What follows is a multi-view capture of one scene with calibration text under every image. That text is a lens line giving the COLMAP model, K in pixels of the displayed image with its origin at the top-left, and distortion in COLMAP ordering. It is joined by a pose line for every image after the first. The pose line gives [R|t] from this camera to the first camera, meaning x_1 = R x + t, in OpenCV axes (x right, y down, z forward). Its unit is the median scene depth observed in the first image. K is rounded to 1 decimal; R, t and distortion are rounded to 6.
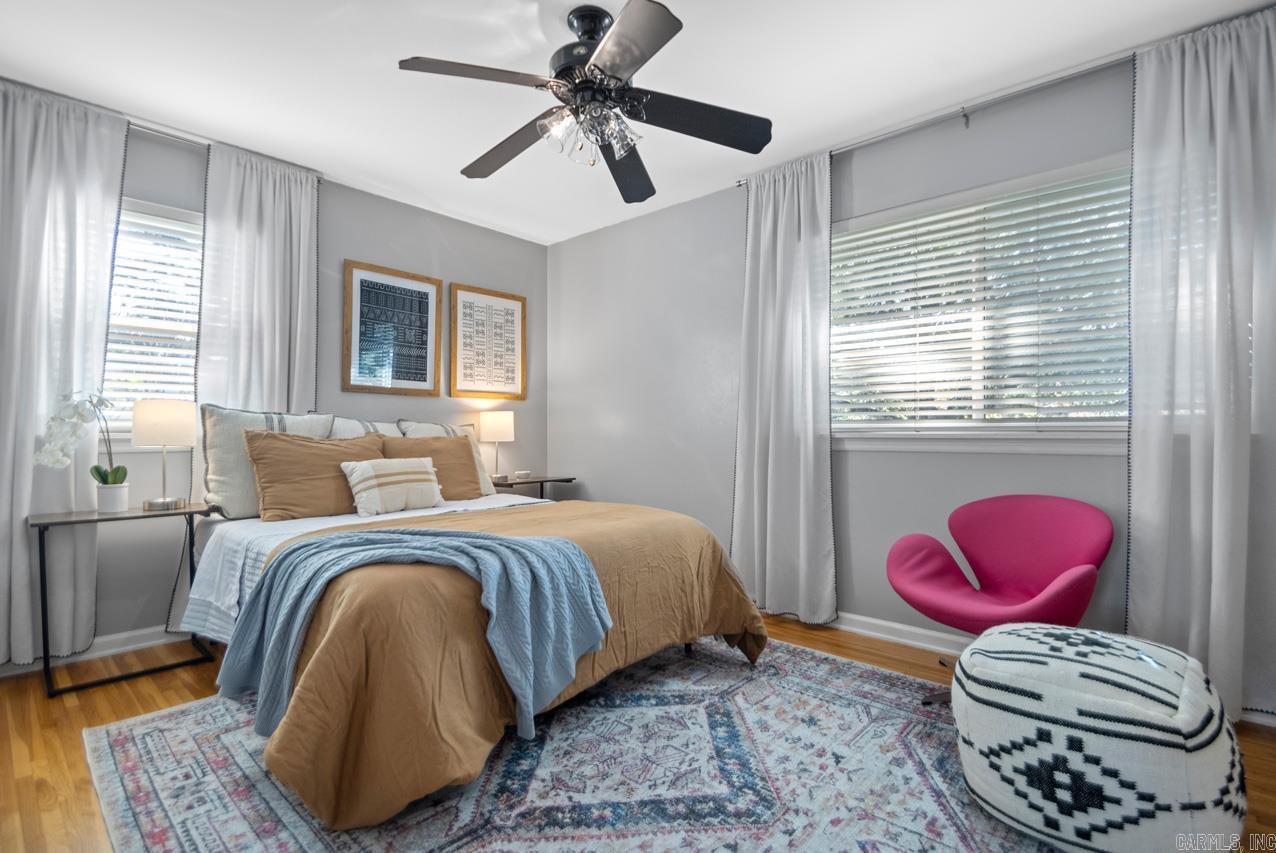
lens RADIAL K [[605.2, 0, 639.1], [0, 605.2, 433.5], [0, 0, 1]] dist [0.016444, -0.016682]
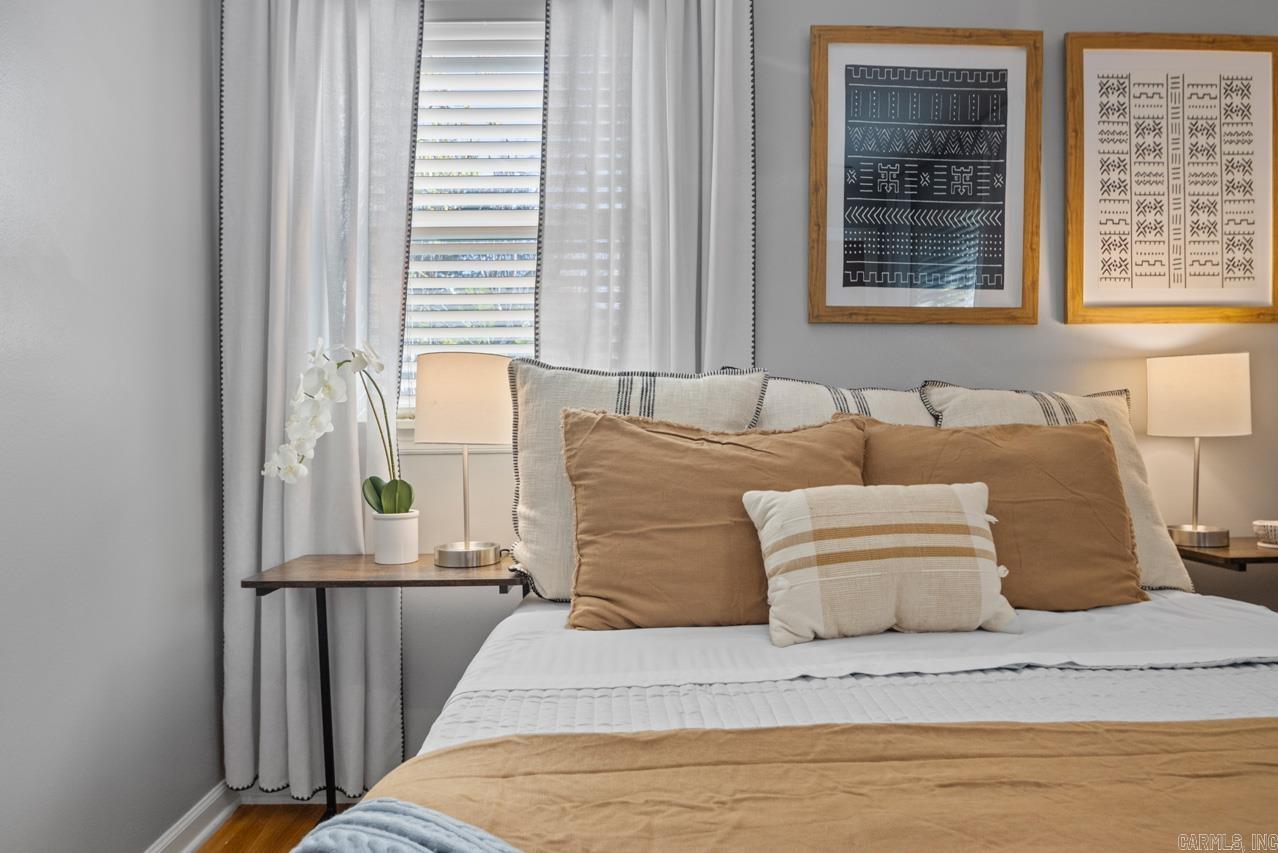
lens RADIAL K [[913.0, 0, 640.4], [0, 913.0, 431.7], [0, 0, 1]] dist [-0.023748, 0.000357]
pose [[0.700732, 0.007658, -0.713383, -0.103829], [0.006878, 0.999823, 0.017490, -0.001779], [0.713391, -0.017163, 0.700556, 0.487338]]
